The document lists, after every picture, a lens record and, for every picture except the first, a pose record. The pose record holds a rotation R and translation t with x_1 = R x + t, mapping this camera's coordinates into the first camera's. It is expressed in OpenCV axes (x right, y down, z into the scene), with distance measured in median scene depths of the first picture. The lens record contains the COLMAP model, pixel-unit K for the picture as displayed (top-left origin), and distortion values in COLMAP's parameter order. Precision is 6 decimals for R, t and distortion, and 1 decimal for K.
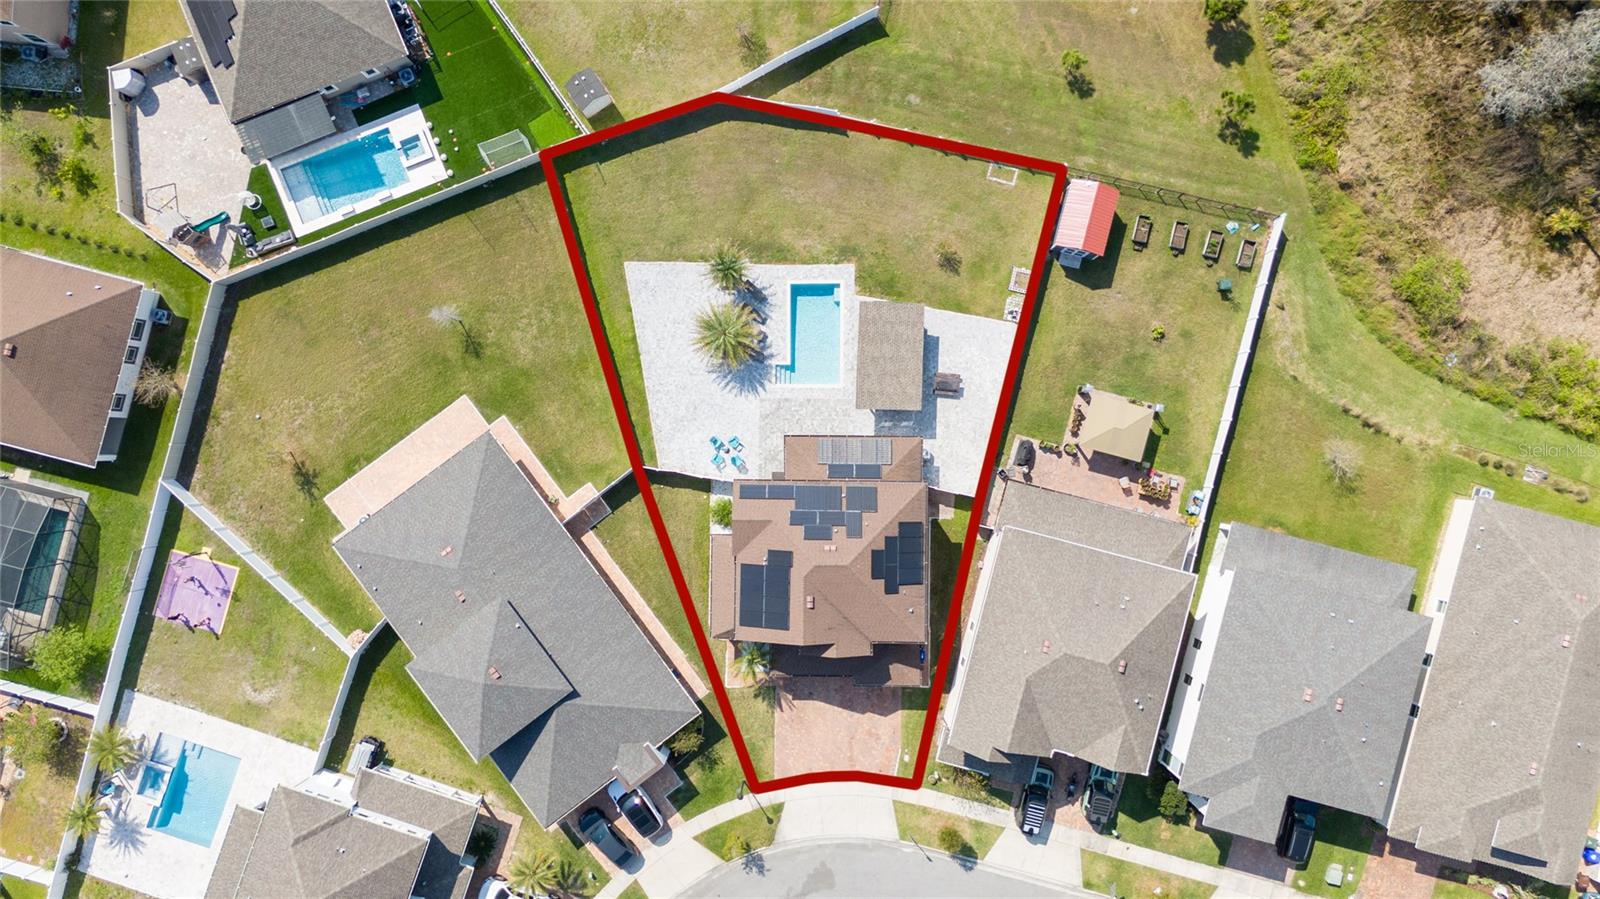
lens RADIAL K [[1193.0, 0, 825.3], [0, 1193.0, 455.7], [0, 0, 1]] dist [0.066432, -0.060230]
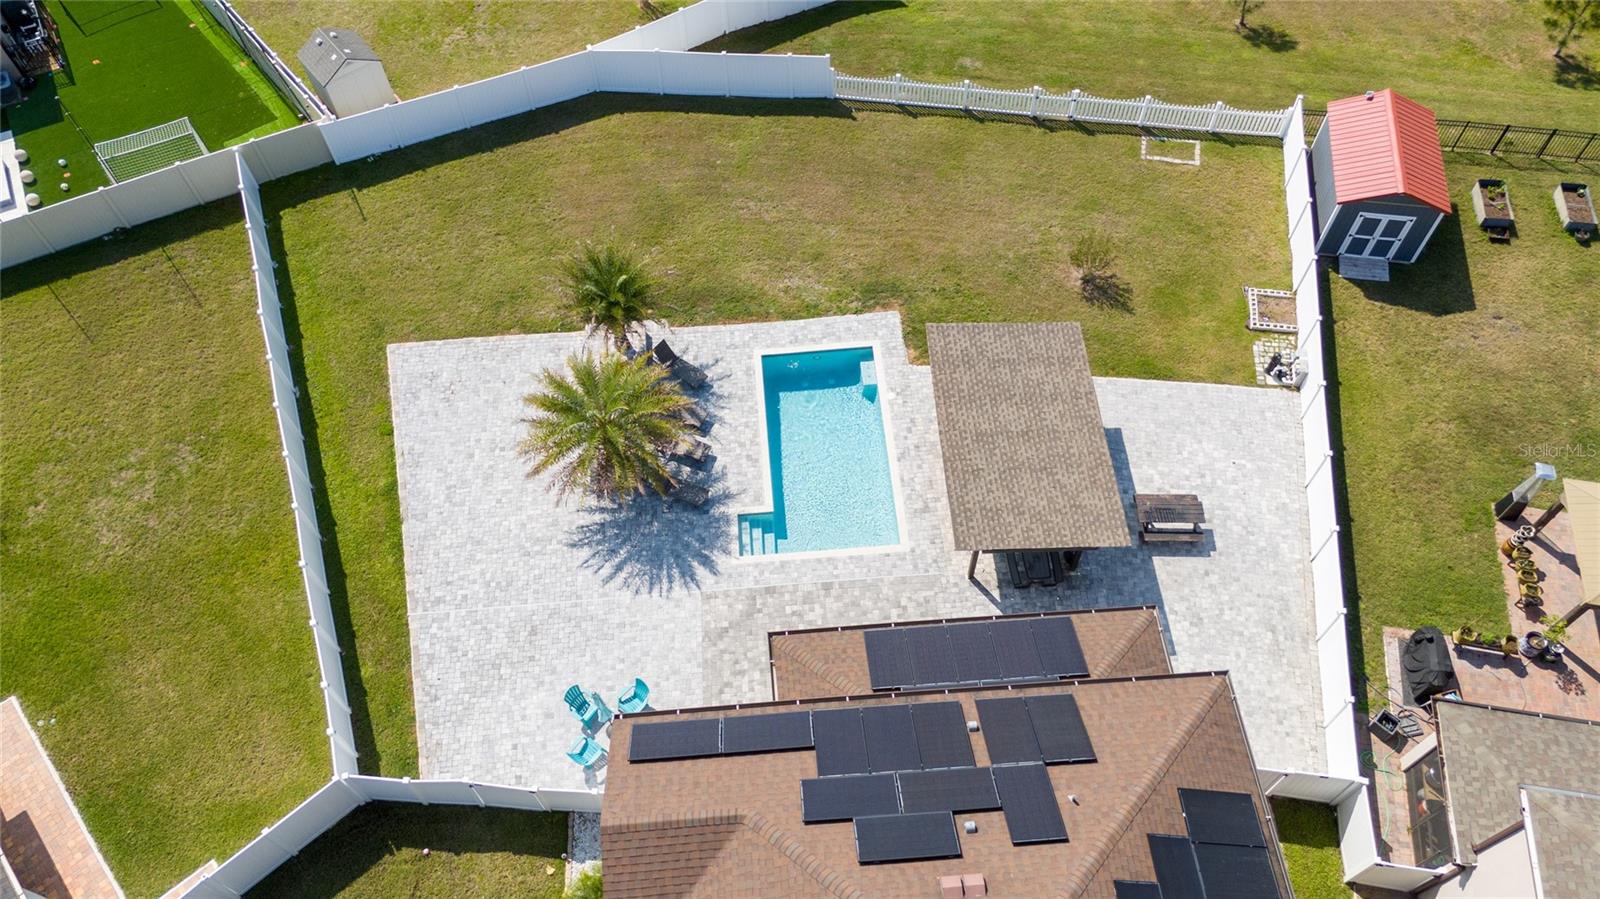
lens RADIAL K [[1193.0, 0, 809.3], [0, 1193.0, 433.4], [0, 0, 1]] dist [0.066432, -0.060230]
pose [[0.995828, -0.087339, 0.026434, -0.025831], [0.087584, 0.833515, -0.545511, 0.124605], [0.025611, 0.545550, 0.837687, 0.645958]]
